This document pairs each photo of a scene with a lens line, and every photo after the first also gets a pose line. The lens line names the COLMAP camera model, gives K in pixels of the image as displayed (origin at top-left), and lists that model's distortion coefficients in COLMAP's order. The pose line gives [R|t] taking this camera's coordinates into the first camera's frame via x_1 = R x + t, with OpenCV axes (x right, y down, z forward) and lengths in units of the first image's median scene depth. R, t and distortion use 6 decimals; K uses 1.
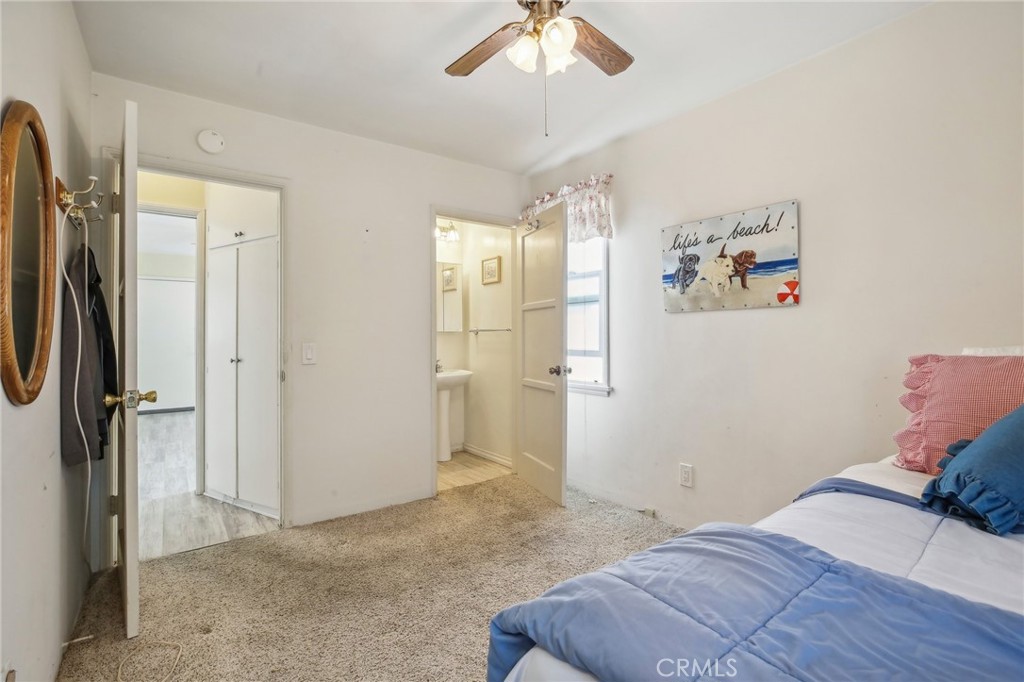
lens RADIAL K [[464.7, 0, 511.6], [0, 464.7, 339.2], [0, 0, 1]] dist [-0.025137, 0.008252]
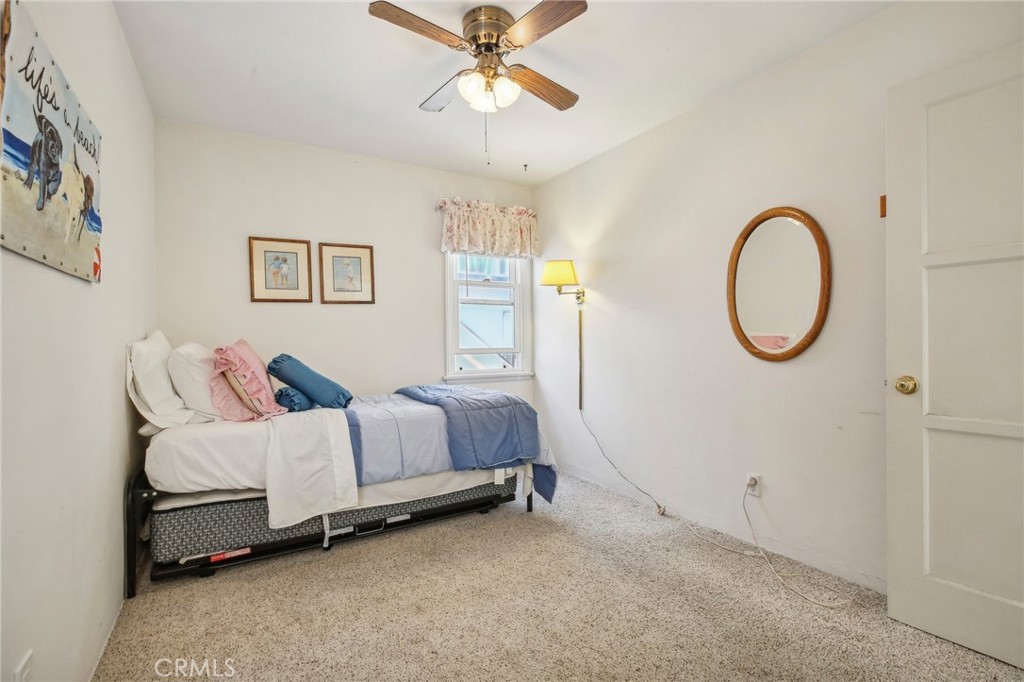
lens RADIAL K [[464.7, 0, 508.7], [0, 464.7, 341.8], [0, 0, 1]] dist [-0.025137, 0.008252]
pose [[-0.993802, 0.010674, 0.110650, -0.064890], [0.011136, 0.999932, 0.003557, 0.015836], [-0.110604, 0.004767, -0.993853, 1.416622]]
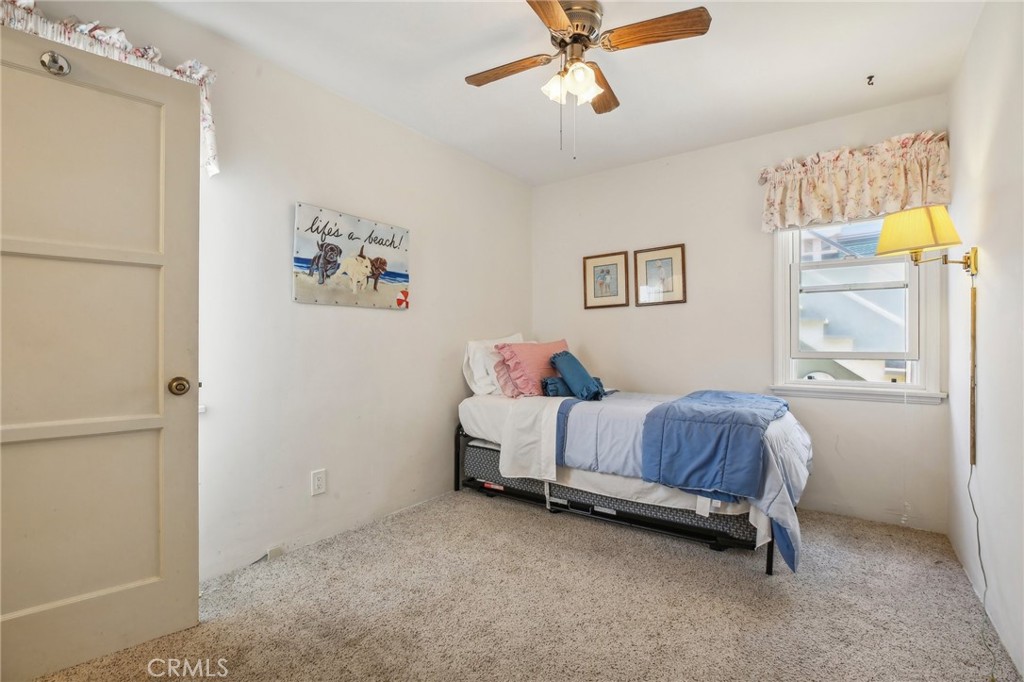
lens RADIAL K [[464.7, 0, 512.1], [0, 464.7, 344.0], [0, 0, 1]] dist [-0.025137, 0.008252]
pose [[-0.289995, 0.001291, 0.957027, -0.650394], [0.001340, 0.999999, -0.000943, 0.023295], [-0.957027, 0.001009, -0.289997, 0.958891]]
